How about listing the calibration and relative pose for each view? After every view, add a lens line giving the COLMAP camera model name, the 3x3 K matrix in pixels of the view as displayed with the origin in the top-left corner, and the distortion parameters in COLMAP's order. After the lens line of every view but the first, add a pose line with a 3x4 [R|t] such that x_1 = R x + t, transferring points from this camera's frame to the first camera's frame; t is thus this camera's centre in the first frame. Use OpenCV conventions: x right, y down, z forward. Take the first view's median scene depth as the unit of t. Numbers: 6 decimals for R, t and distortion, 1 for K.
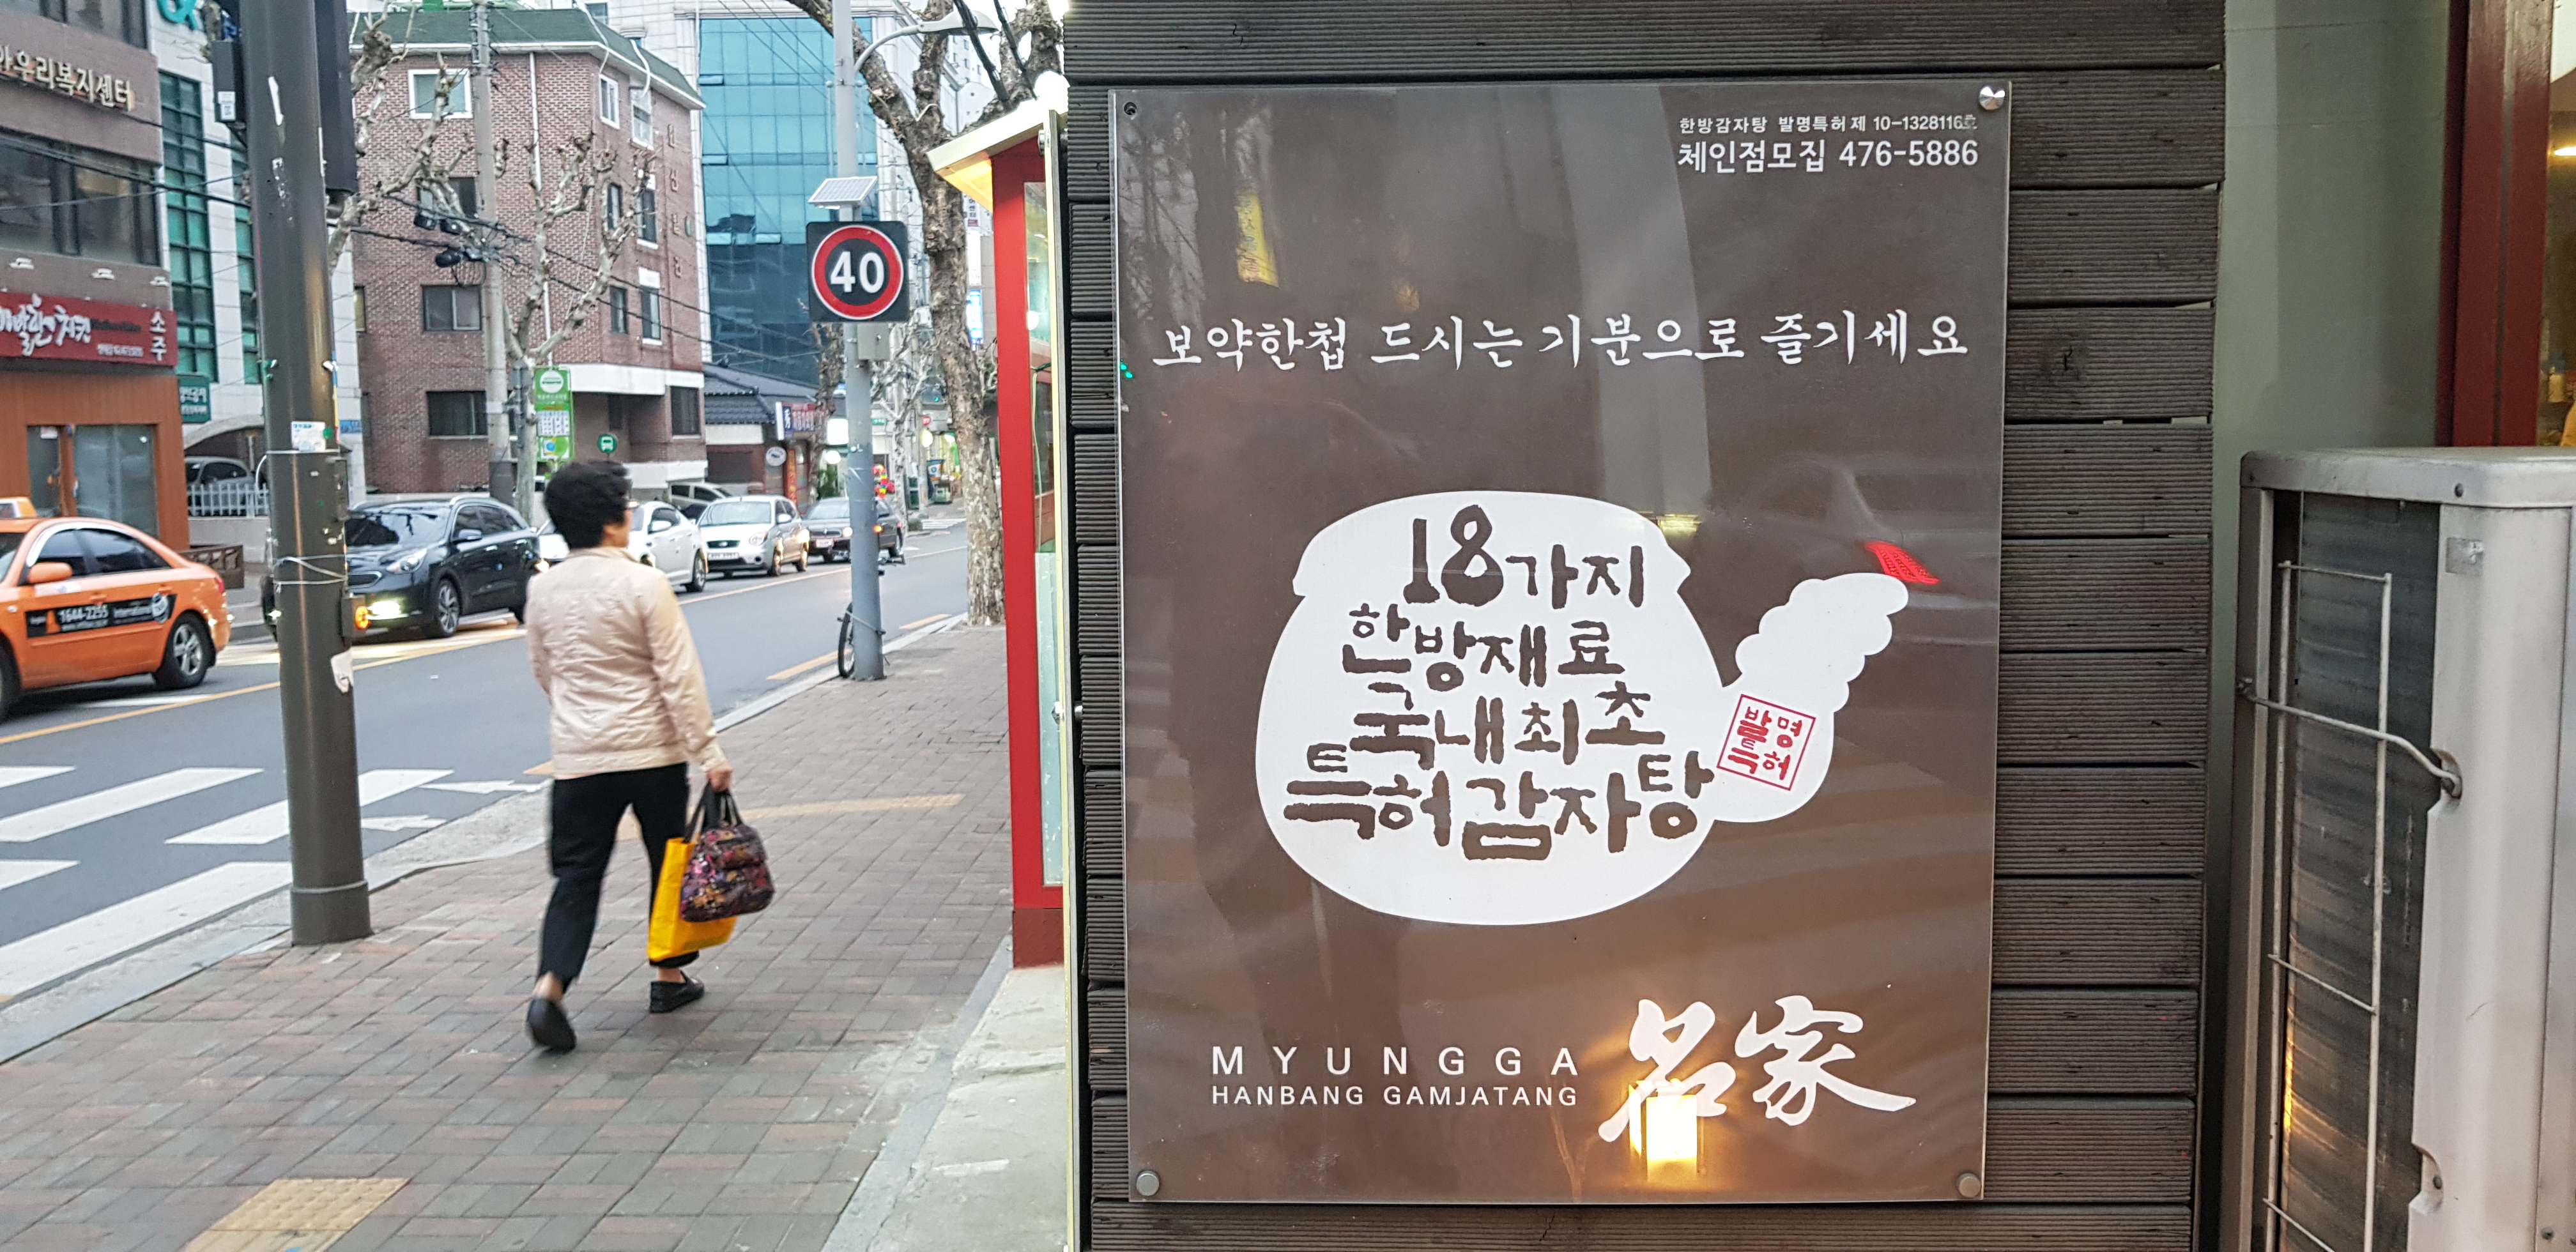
lens RADIAL K [[1939.9, 0, 1254.7], [0, 1939.9, 617.8], [0, 0, 1]] dist [0.097123, -0.173314]
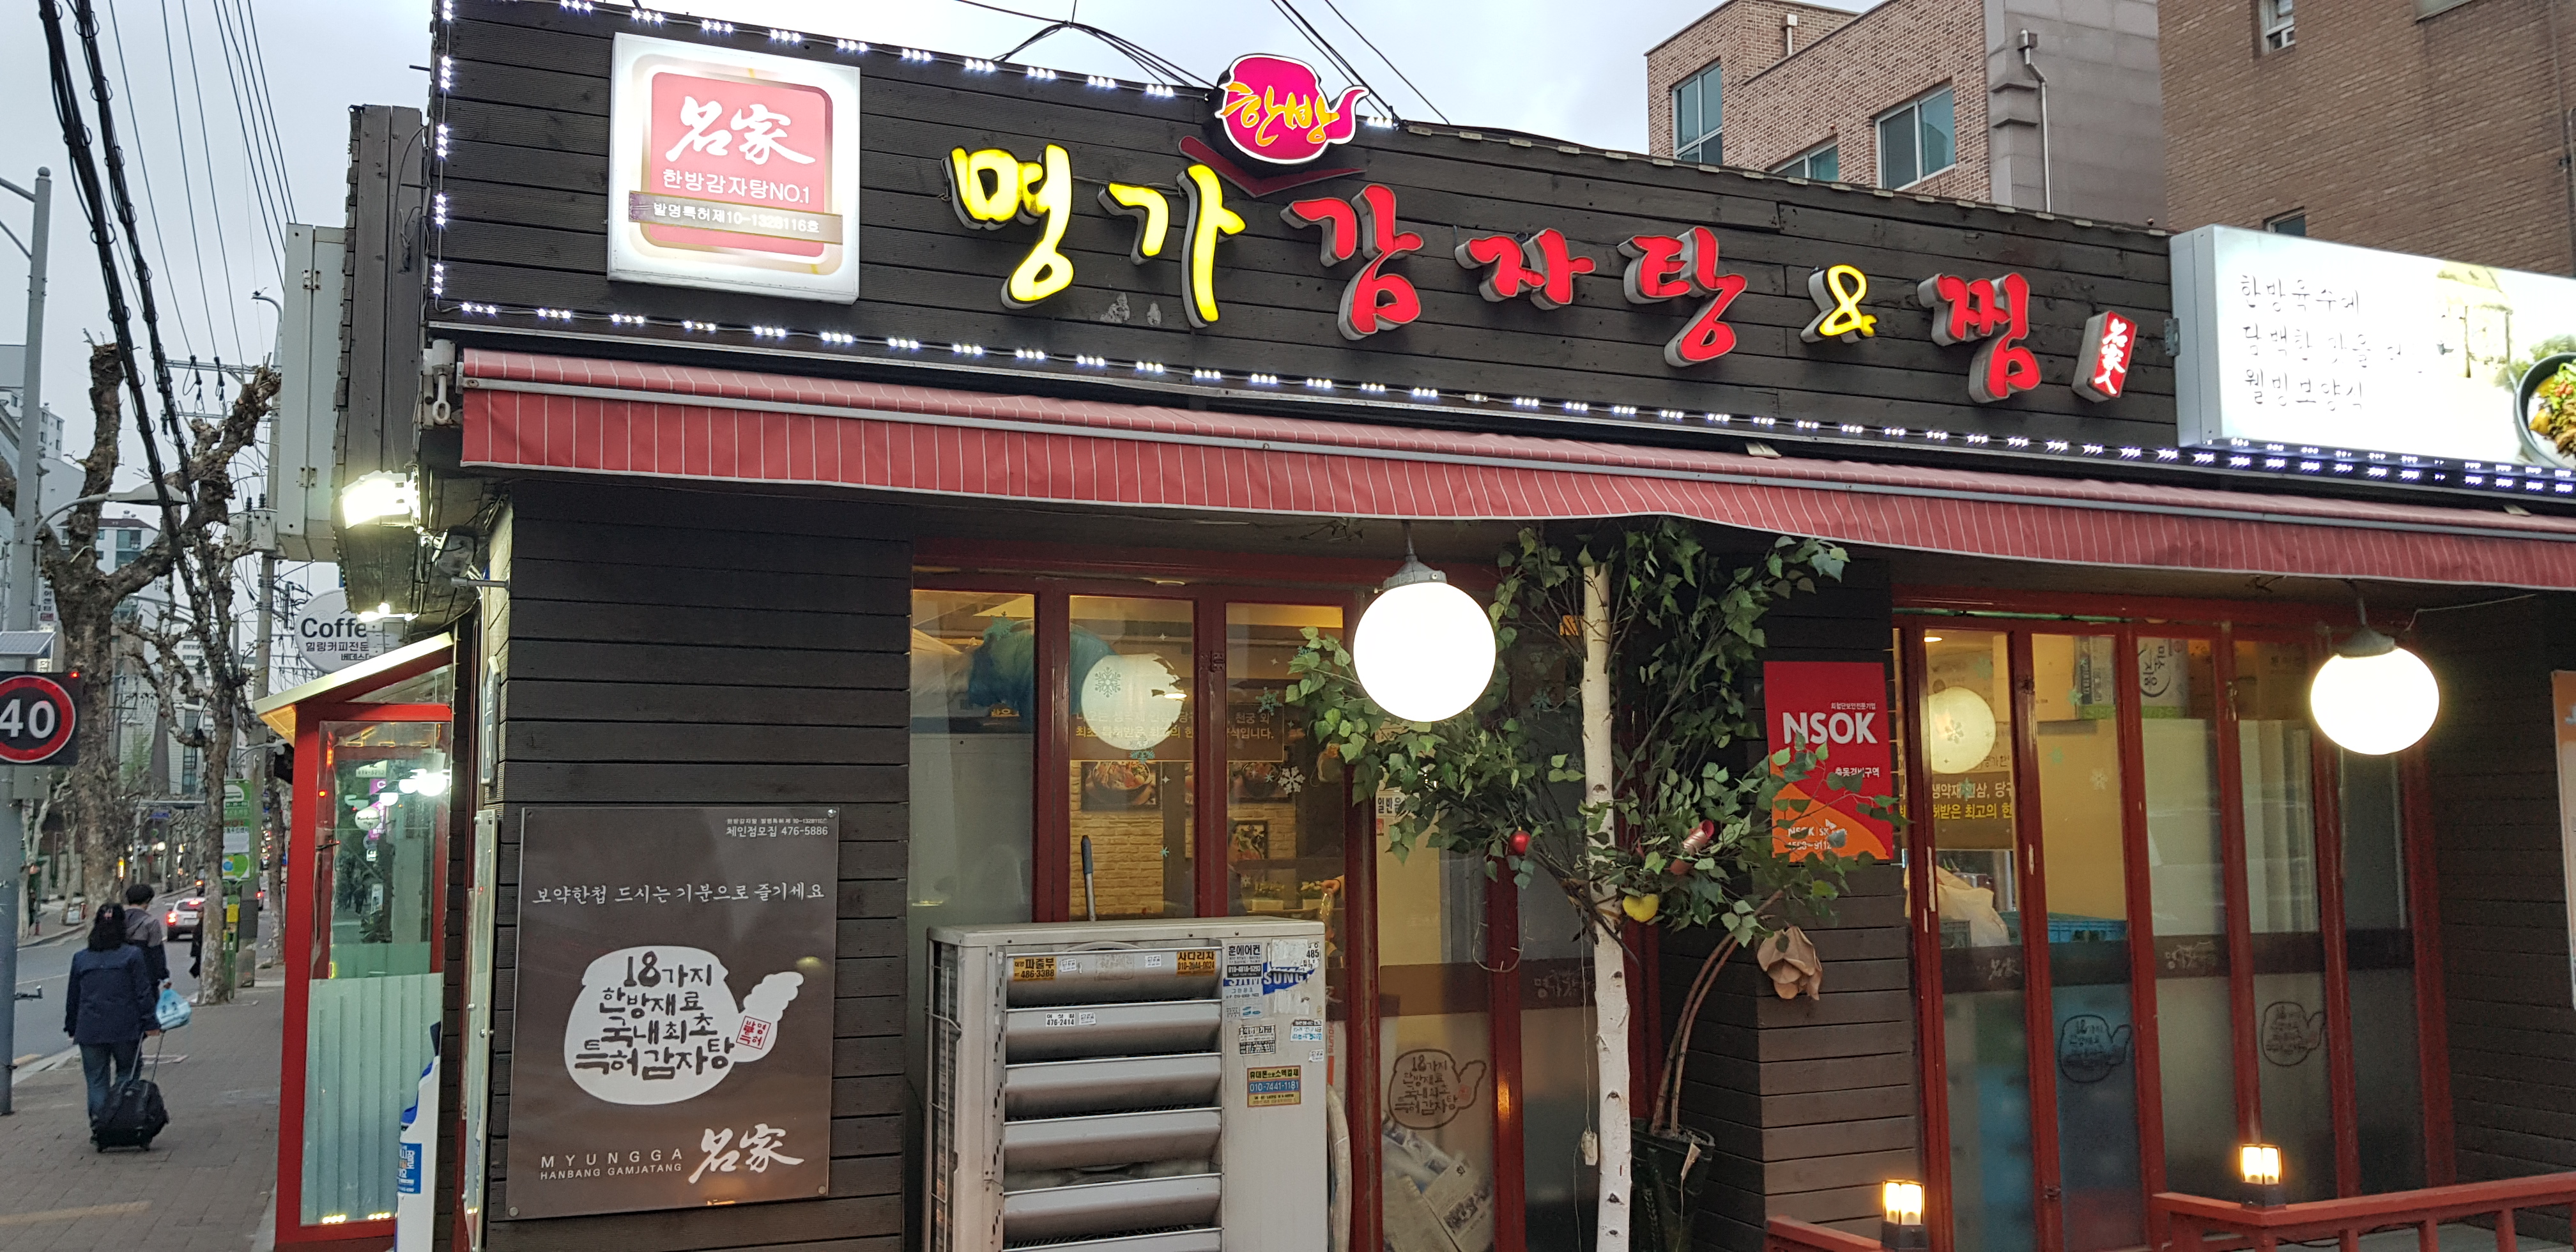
lens RADIAL K [[1939.9, 0, 1254.7], [0, 1939.9, 617.8], [0, 0, 1]] dist [0.097123, -0.173314]
pose [[0.912044, 0.053701, 0.406561, -0.270863], [0.033428, 0.978355, -0.204217, 0.078977], [-0.408727, 0.199845, 0.890508, -1.999769]]
